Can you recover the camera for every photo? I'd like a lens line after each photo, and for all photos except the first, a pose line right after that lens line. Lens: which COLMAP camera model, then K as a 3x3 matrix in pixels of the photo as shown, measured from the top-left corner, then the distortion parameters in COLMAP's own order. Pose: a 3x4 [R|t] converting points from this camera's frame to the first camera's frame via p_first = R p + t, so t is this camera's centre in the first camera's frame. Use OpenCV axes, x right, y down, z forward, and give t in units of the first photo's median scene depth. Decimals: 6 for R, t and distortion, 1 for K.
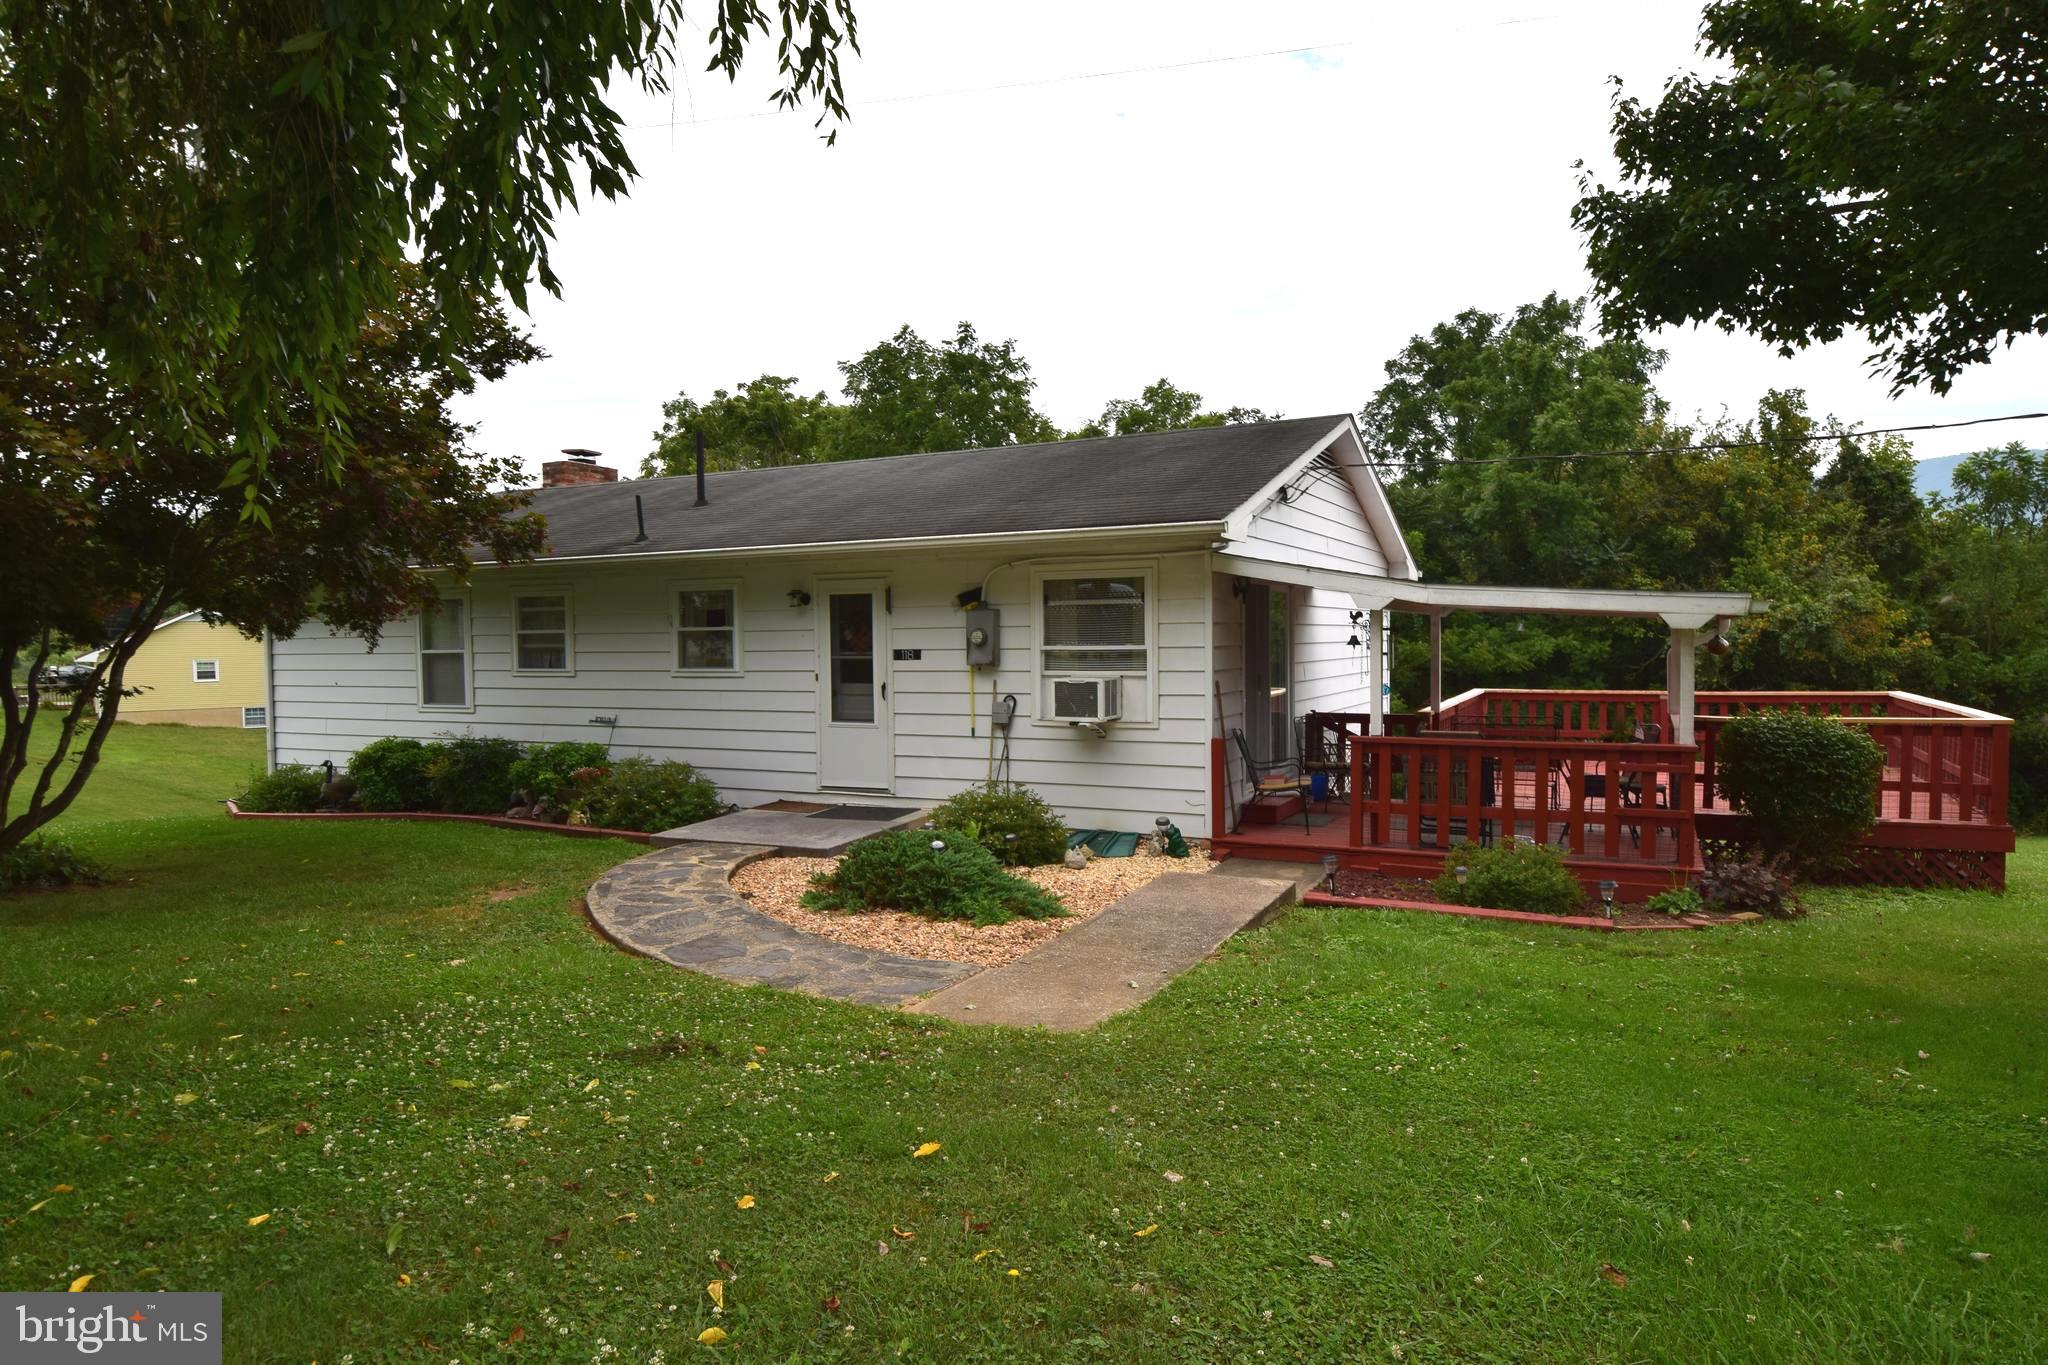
lens RADIAL K [[1218.8, 0, 1026.1], [0, 1218.8, 688.6], [0, 0, 1]] dist [-0.006889, 0.000027]
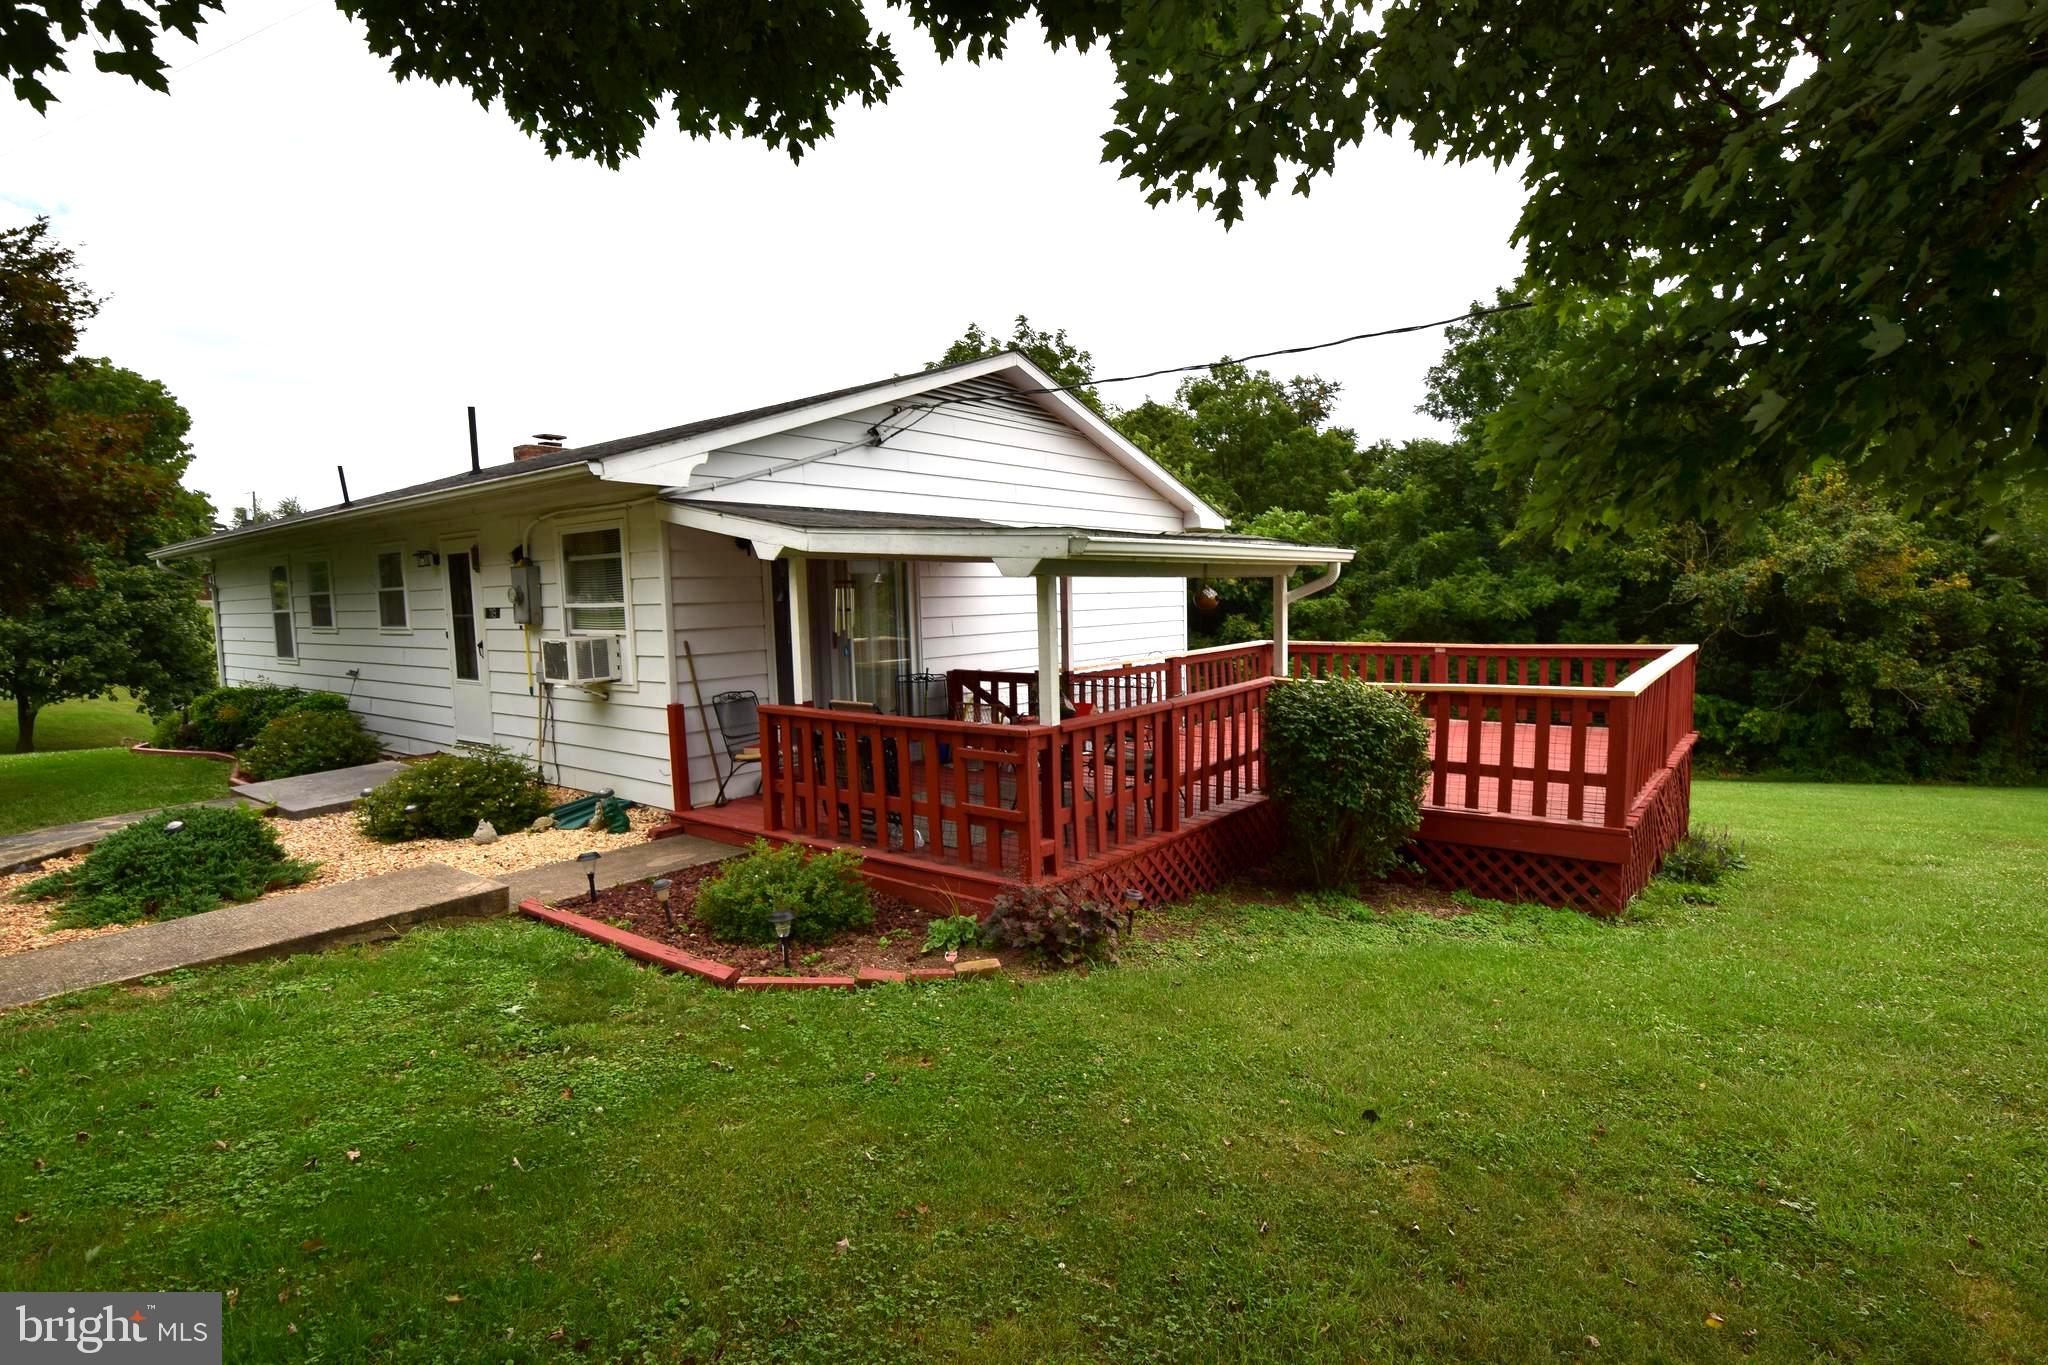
lens RADIAL K [[980.9, 0, 1022.1], [0, 980.9, 678.8], [0, 0, 1]] dist [0.004528, -0.000774]
pose [[0.979772, 0.005680, -0.200038, 0.487089], [0.004064, 0.998826, 0.048262, -0.010719], [0.200077, -0.048099, 0.978599, 0.284501]]
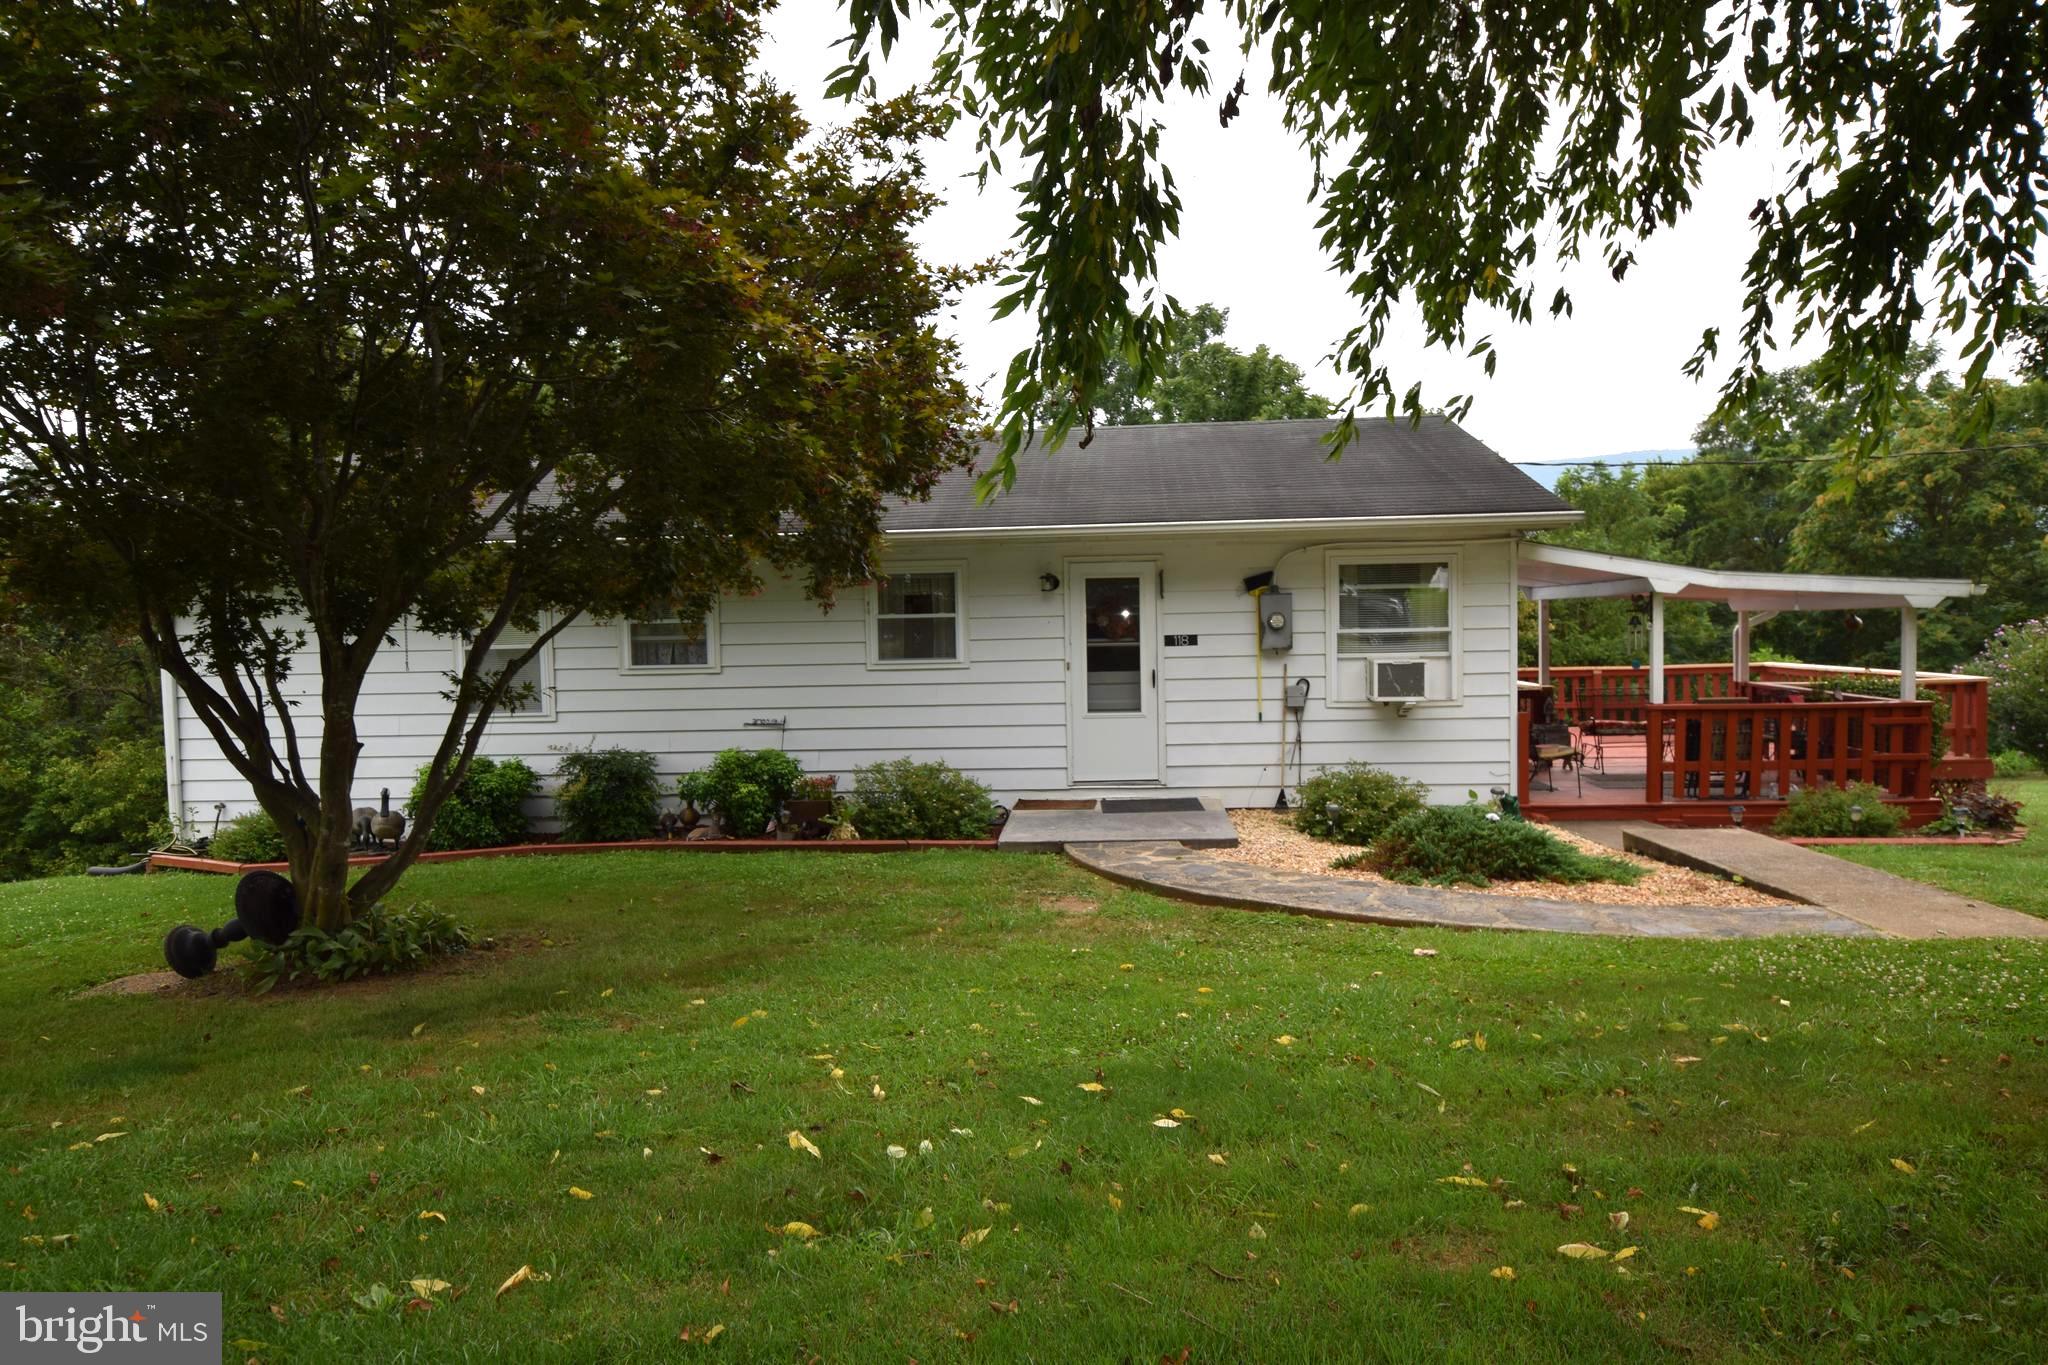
lens RADIAL K [[1295.6, 0, 1024.1], [0, 1295.6, 683.9], [0, 0, 1]] dist [-0.000880, -0.000279]
pose [[0.924379, -0.024871, 0.380665, -0.596979], [0.026057, 0.999658, 0.002038, 0.001595], [-0.380586, 0.008035, 0.924711, 0.090432]]
